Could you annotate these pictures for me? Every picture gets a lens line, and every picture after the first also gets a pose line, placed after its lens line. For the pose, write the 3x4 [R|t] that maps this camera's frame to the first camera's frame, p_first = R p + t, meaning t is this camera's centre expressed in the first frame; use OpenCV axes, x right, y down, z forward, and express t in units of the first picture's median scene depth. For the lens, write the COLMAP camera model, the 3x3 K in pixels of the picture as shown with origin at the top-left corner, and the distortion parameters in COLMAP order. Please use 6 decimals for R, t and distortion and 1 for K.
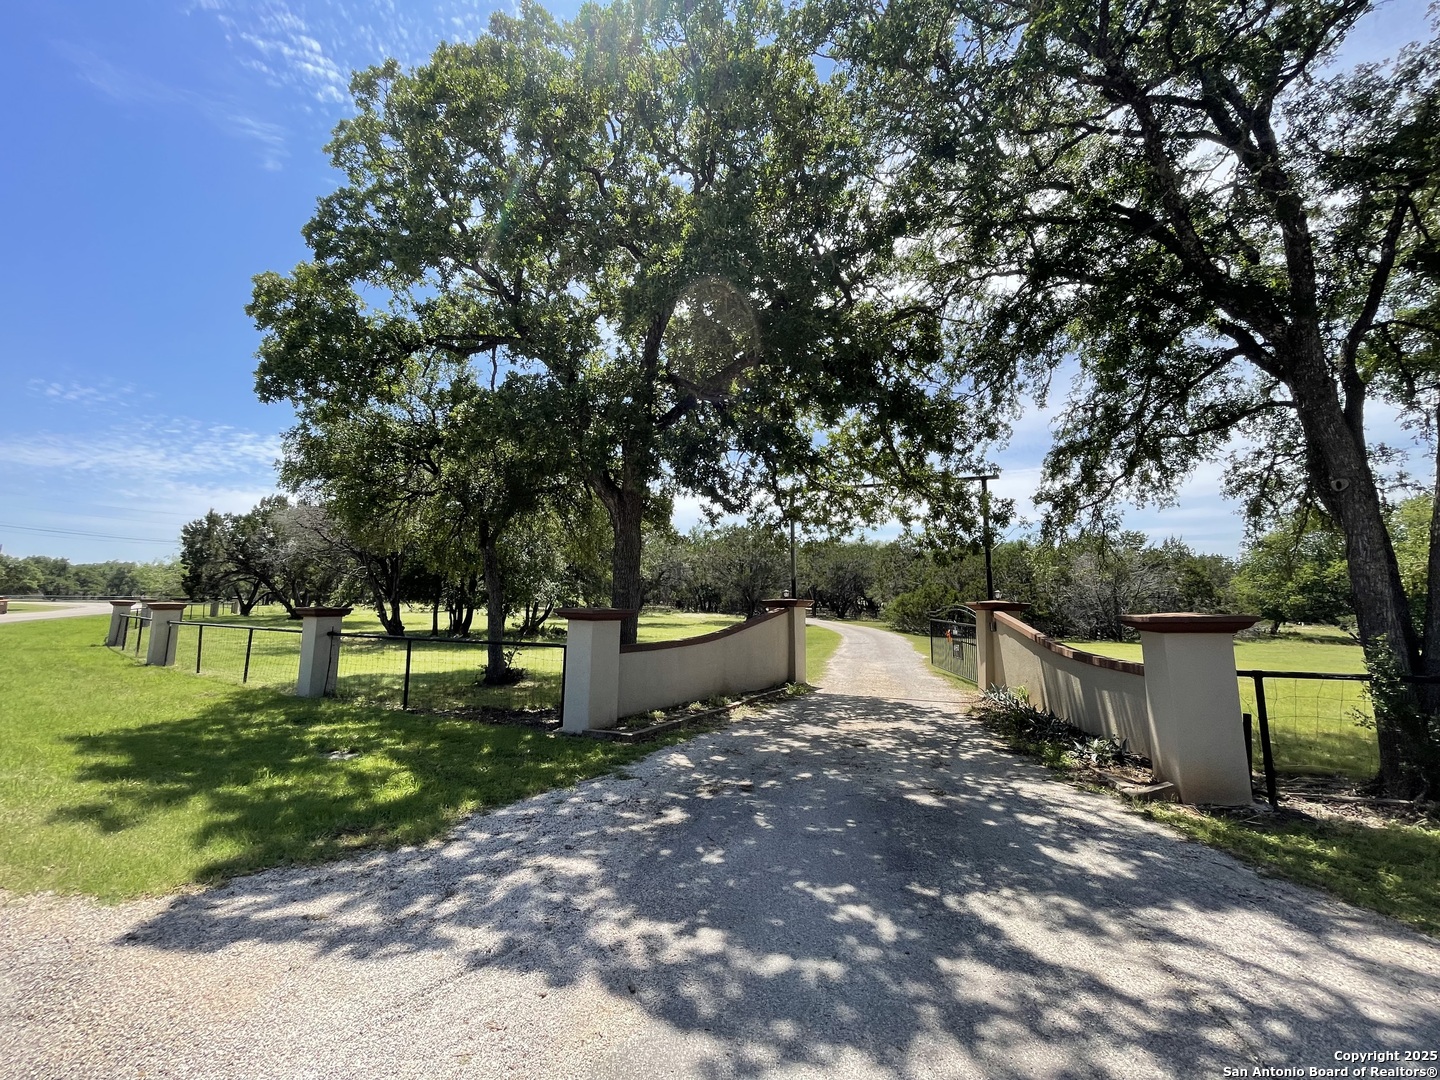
lens RADIAL K [[577.0, 0, 720.0], [0, 577.0, 540.0], [0, 0, 1]] dist [-0.014459, 0.000337]
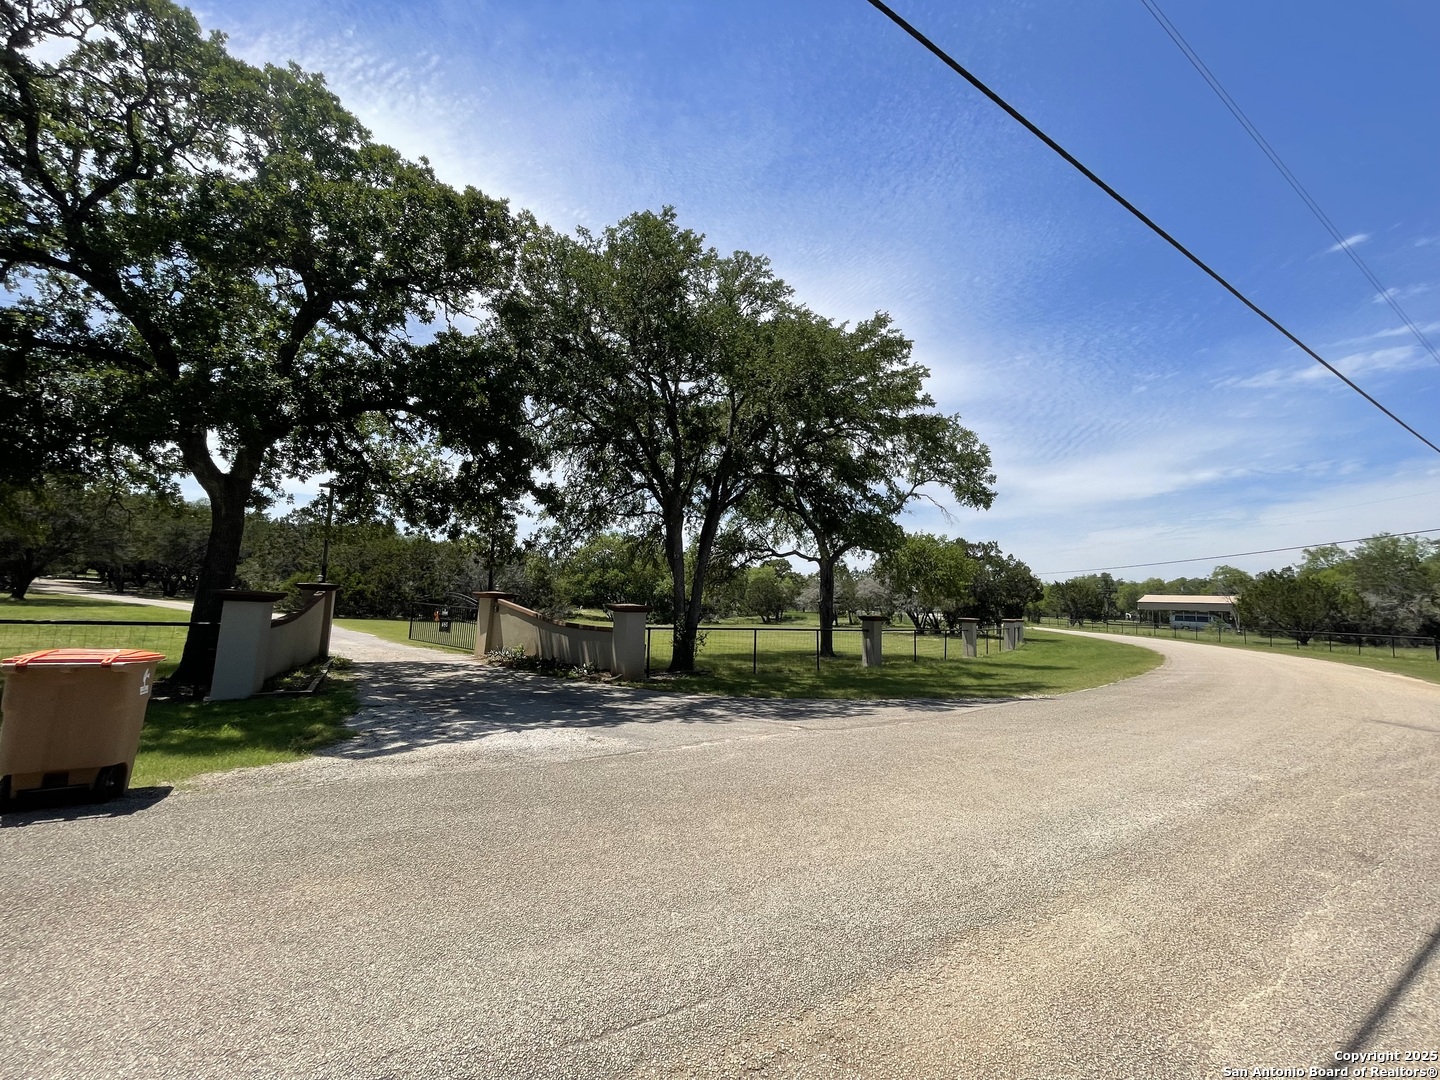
lens RADIAL K [[577.0, 0, 720.0], [0, 577.0, 540.0], [0, 0, 1]] dist [-0.014459, 0.000337]
pose [[0.496599, 0.108145, 0.861216, -1.891562], [-0.135306, 0.989723, -0.046261, -0.134912], [-0.857369, -0.093554, 0.506129, -0.895240]]
